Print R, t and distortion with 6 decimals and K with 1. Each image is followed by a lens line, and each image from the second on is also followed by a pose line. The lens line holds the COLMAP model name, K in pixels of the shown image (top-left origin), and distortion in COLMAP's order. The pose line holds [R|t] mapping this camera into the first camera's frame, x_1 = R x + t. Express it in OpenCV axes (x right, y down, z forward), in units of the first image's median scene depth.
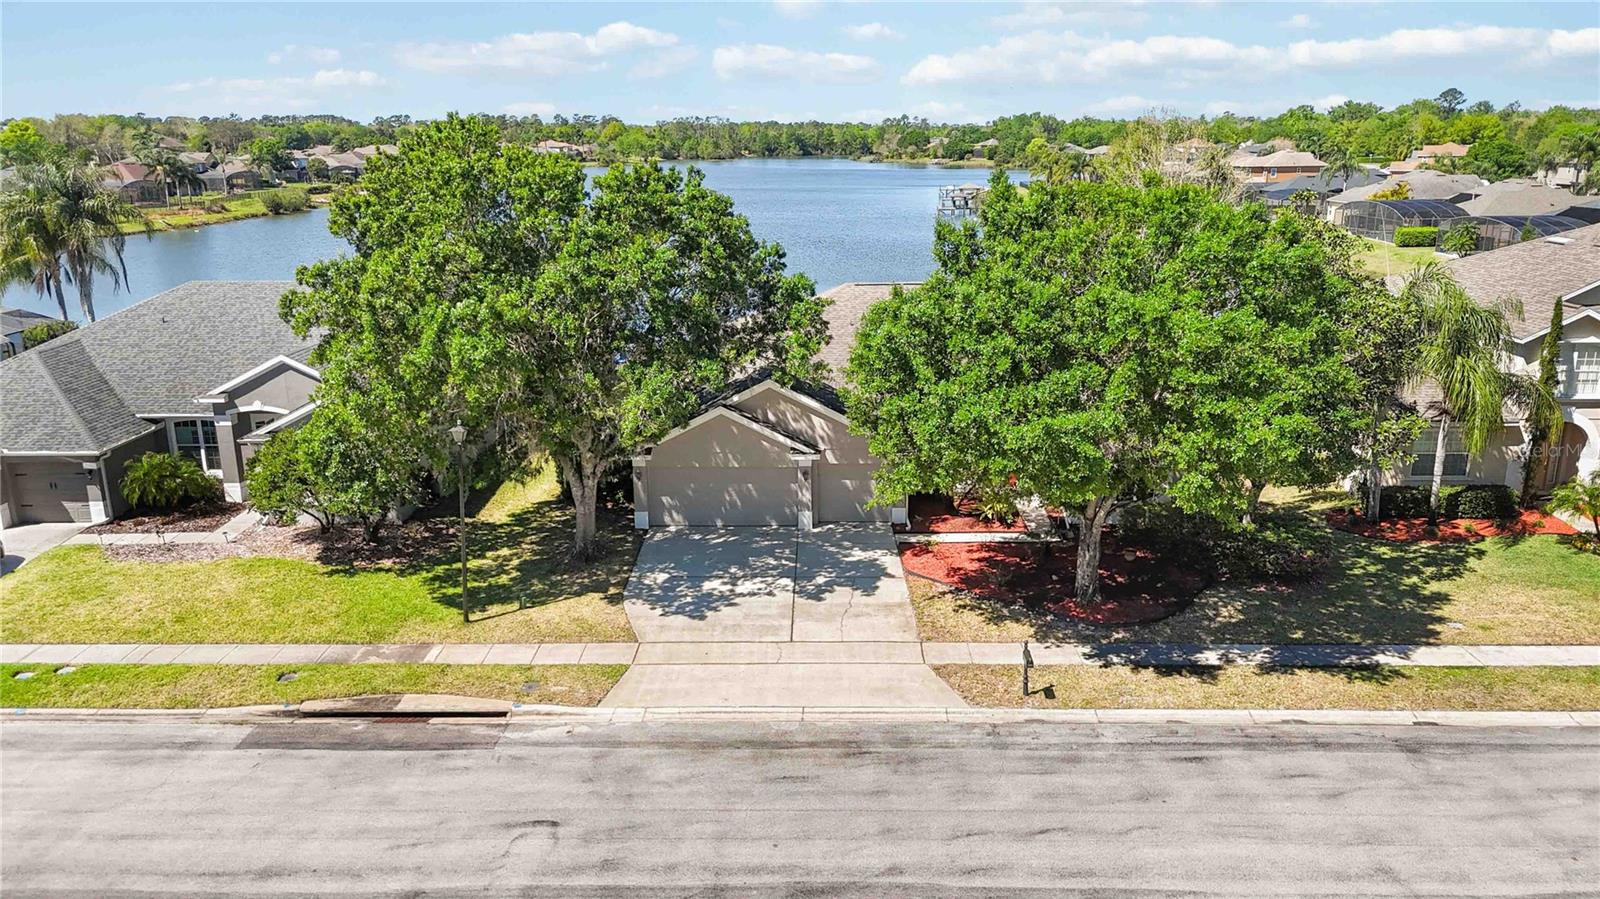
lens RADIAL K [[1166.2, 0, 806.8], [0, 1166.2, 447.4], [0, 0, 1]] dist [0.070478, -0.076742]
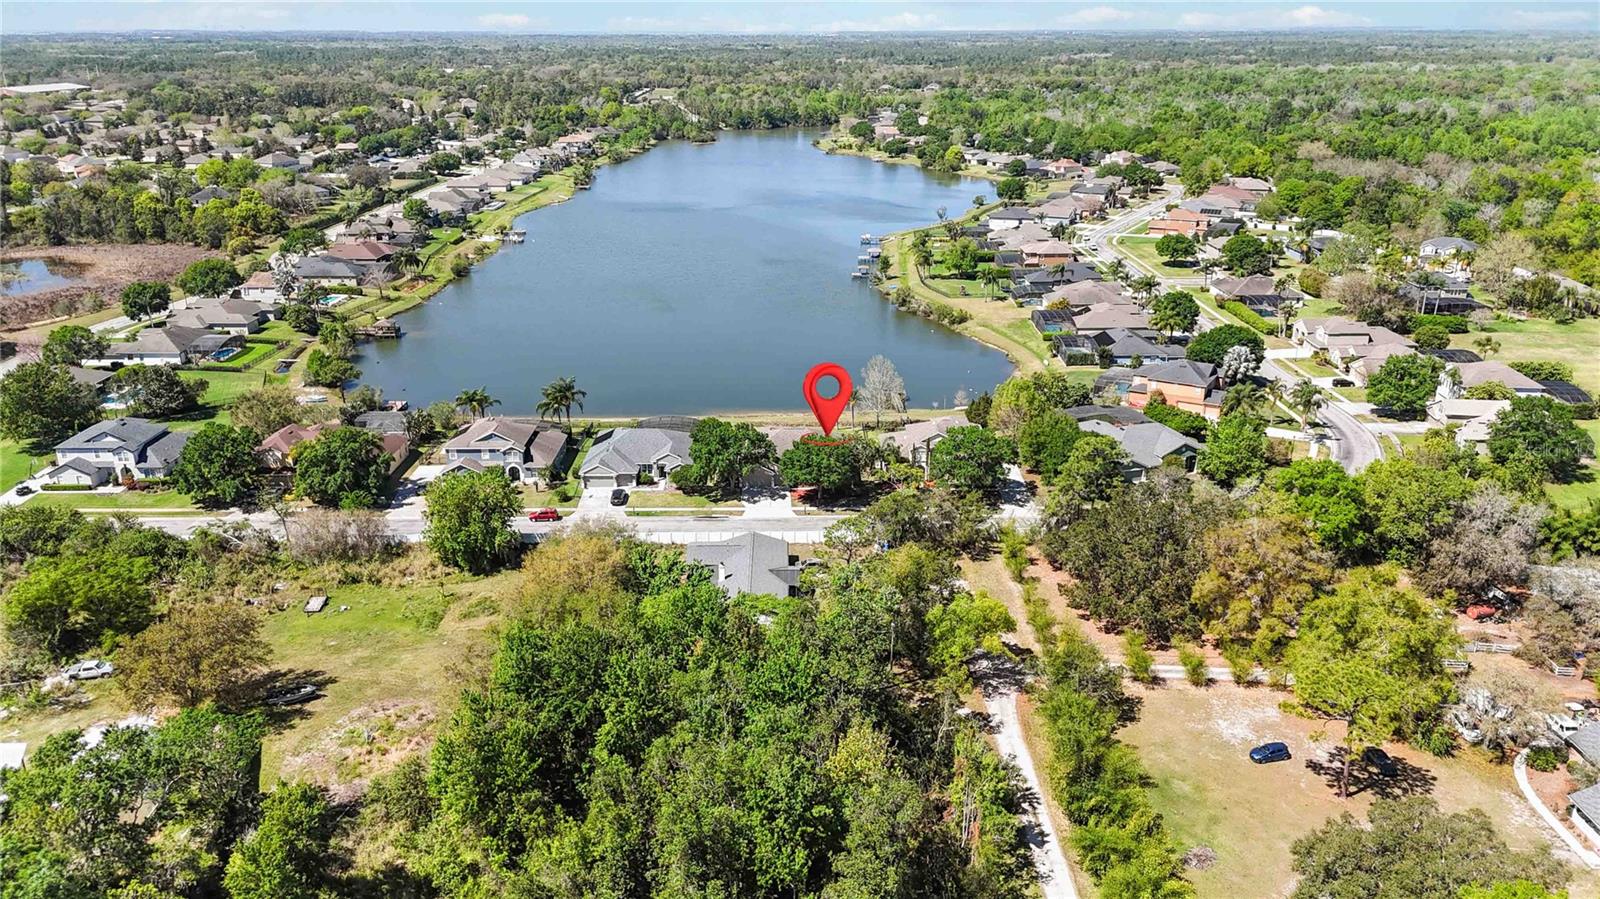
lens RADIAL K [[1166.2, 0, 806.8], [0, 1166.2, 447.4], [0, 0, 1]] dist [0.070478, -0.076742]
pose [[0.999672, -0.003169, 0.025406, 0.021695], [0.001104, 0.996722, 0.080894, -0.567868], [-0.025580, -0.080840, 0.996399, -4.488500]]
